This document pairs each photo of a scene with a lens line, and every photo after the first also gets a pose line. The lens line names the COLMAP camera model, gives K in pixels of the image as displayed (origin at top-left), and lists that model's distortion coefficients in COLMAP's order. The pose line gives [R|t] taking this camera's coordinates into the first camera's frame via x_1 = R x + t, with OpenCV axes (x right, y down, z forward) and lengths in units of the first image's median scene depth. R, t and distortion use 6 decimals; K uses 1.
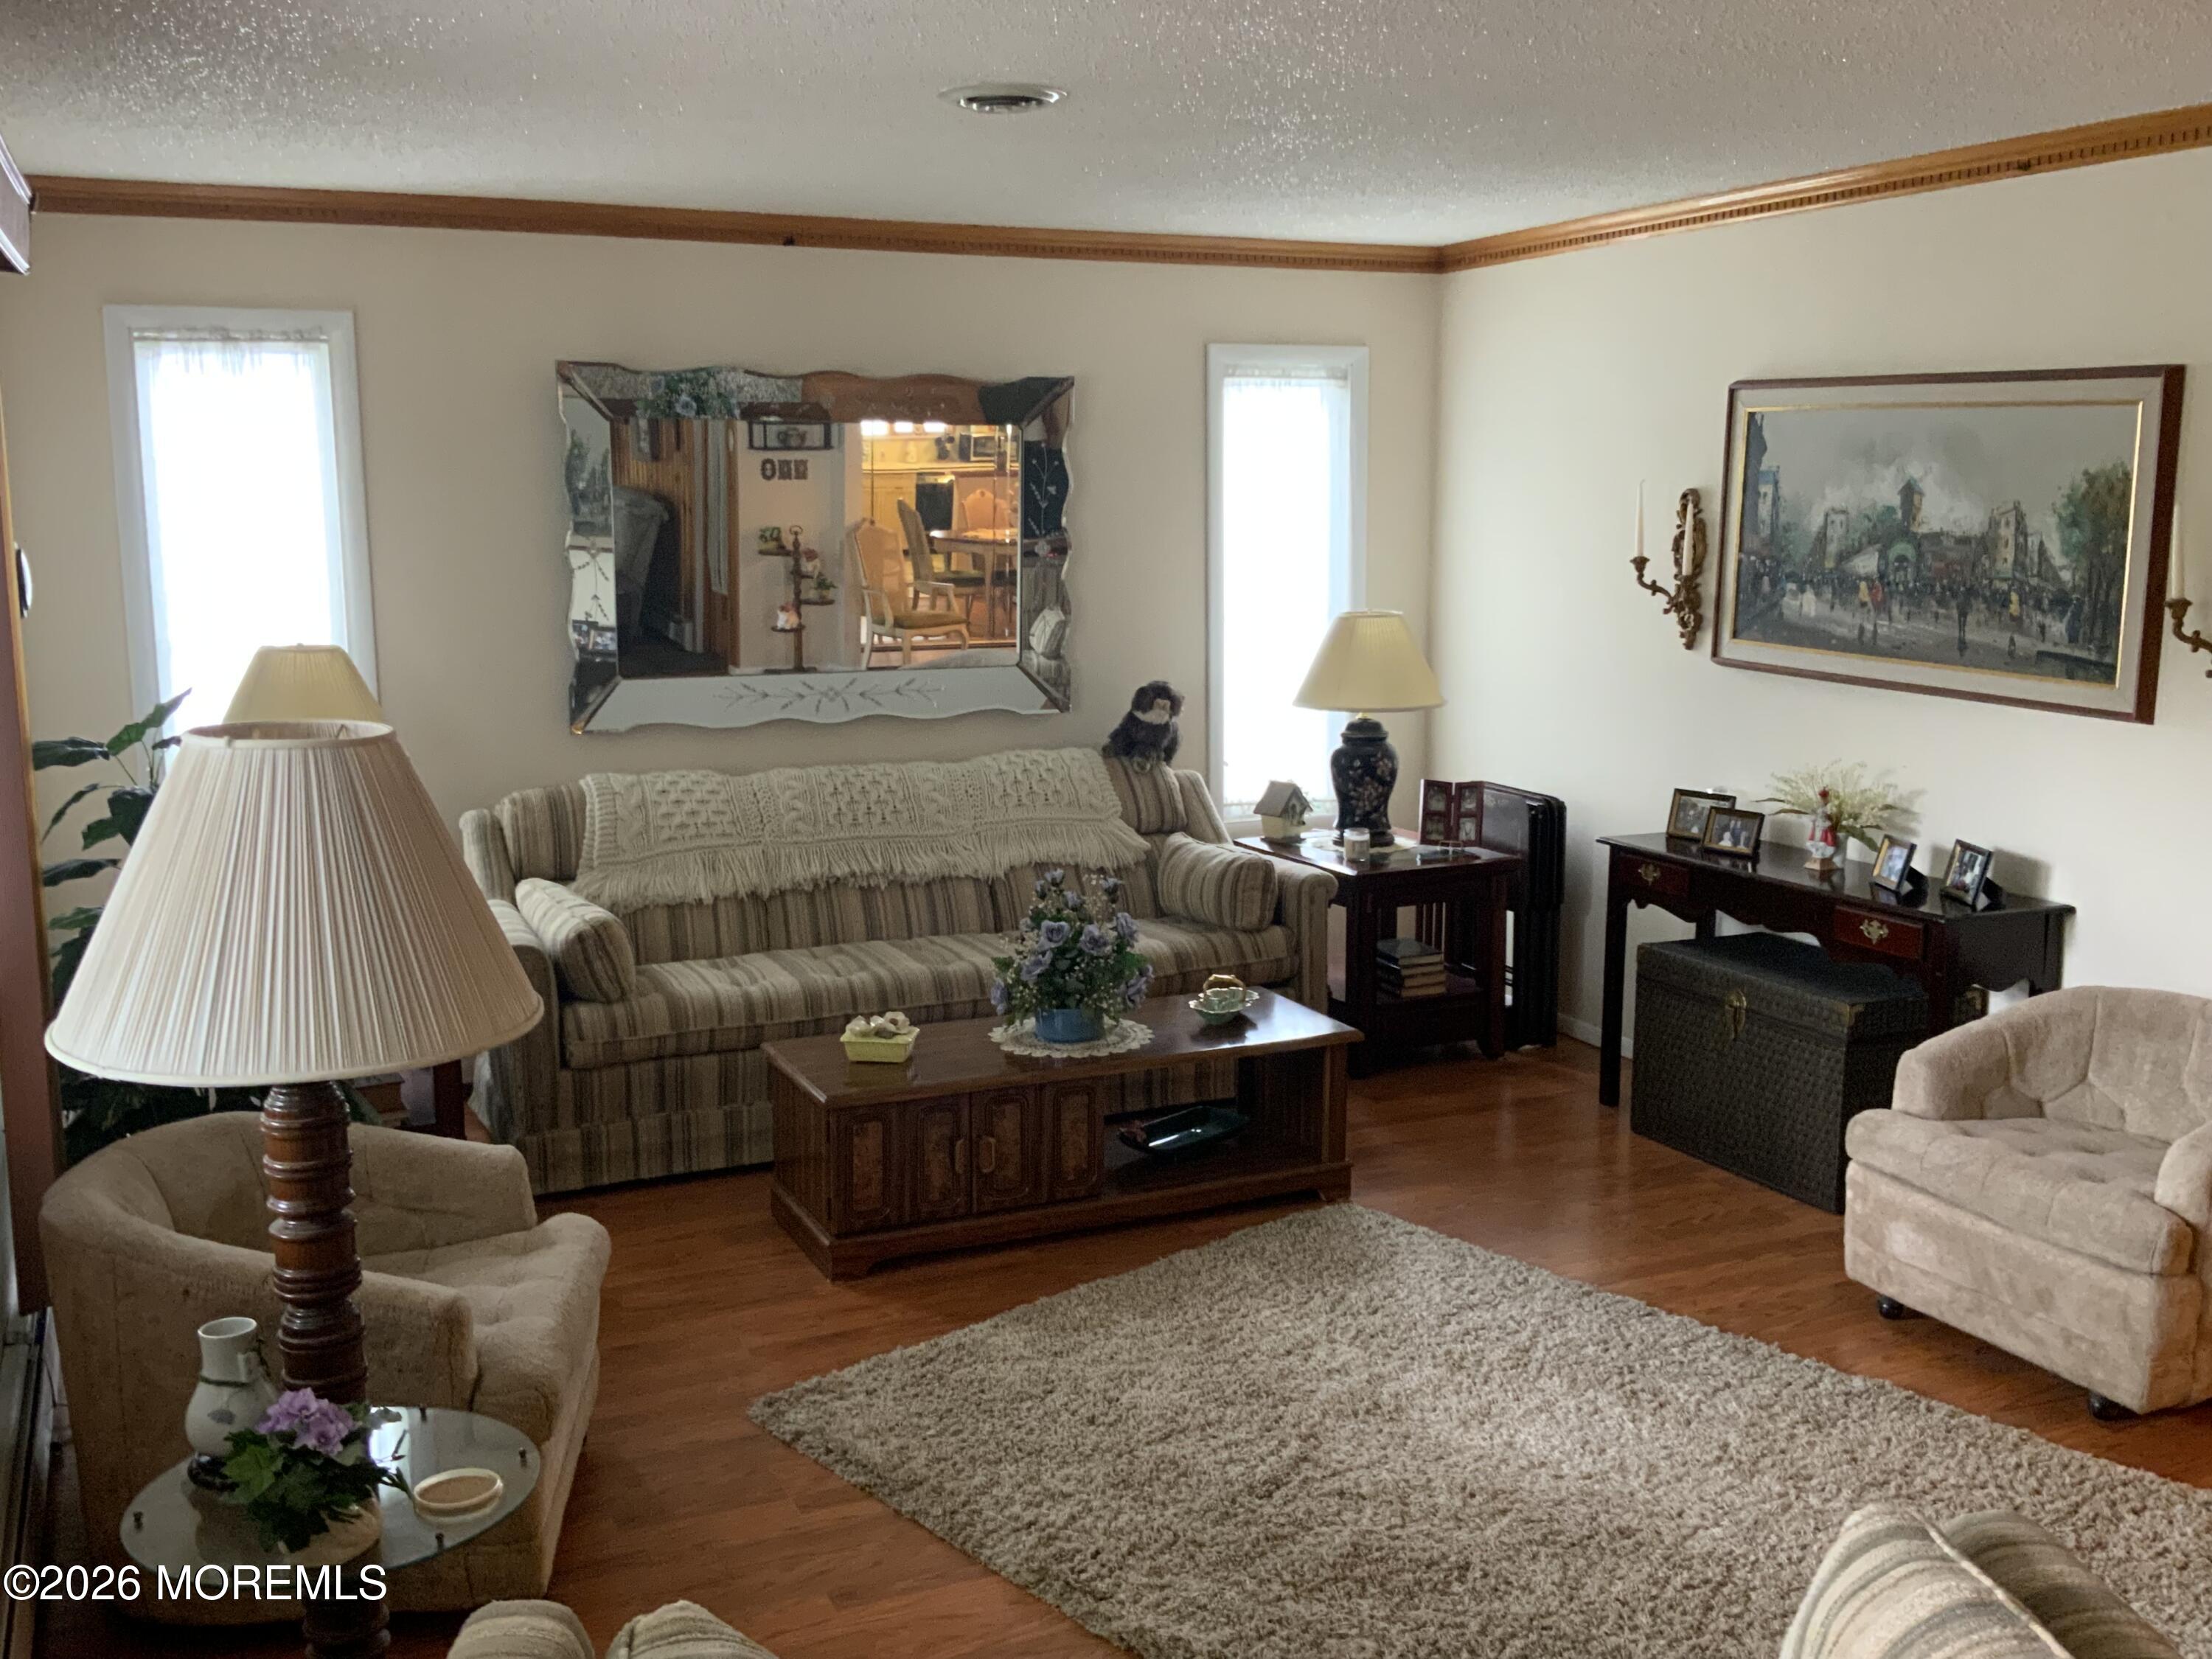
lens RADIAL K [[2114.3, 0, 1106.0], [0, 2114.3, 829.5], [0, 0, 1]] dist [0.135243, -0.275417]
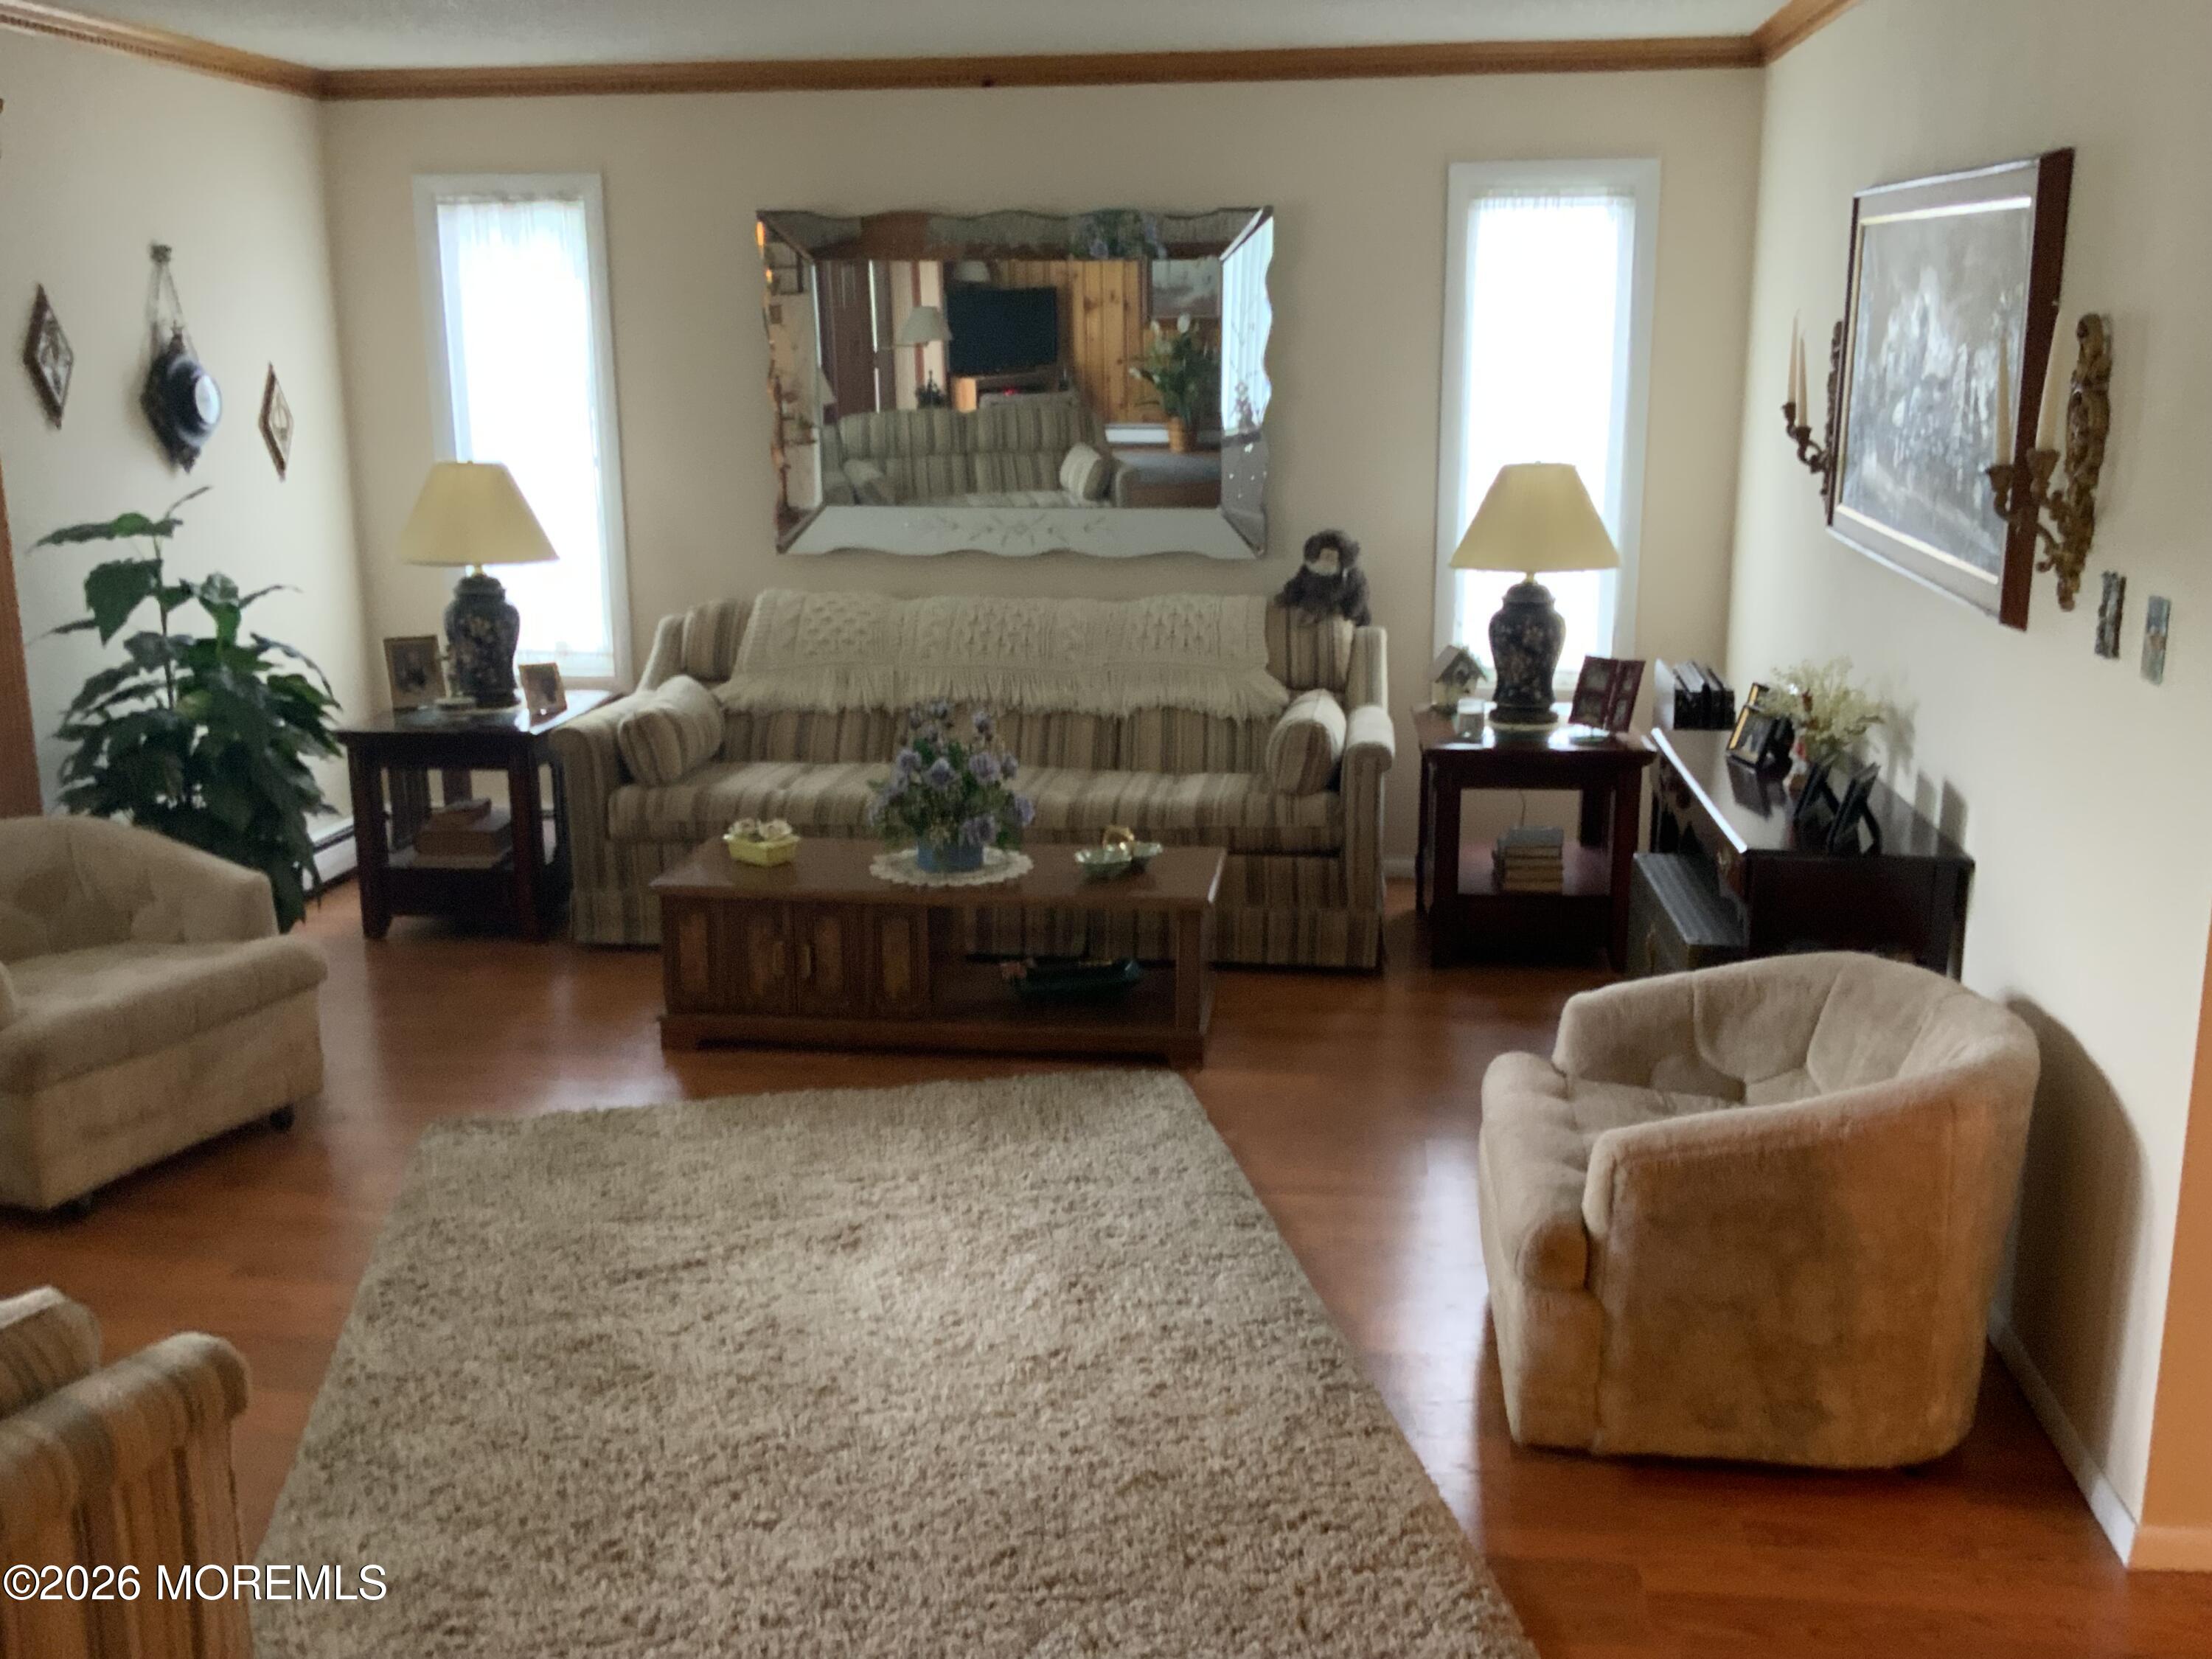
lens RADIAL K [[2114.3, 0, 1106.0], [0, 2114.3, 829.5], [0, 0, 1]] dist [0.135243, -0.275417]
pose [[0.847113, 0.117849, -0.518181, 0.498574], [-0.080662, 0.992317, 0.093816, -0.019769], [0.525255, -0.037675, 0.850110, 0.143179]]
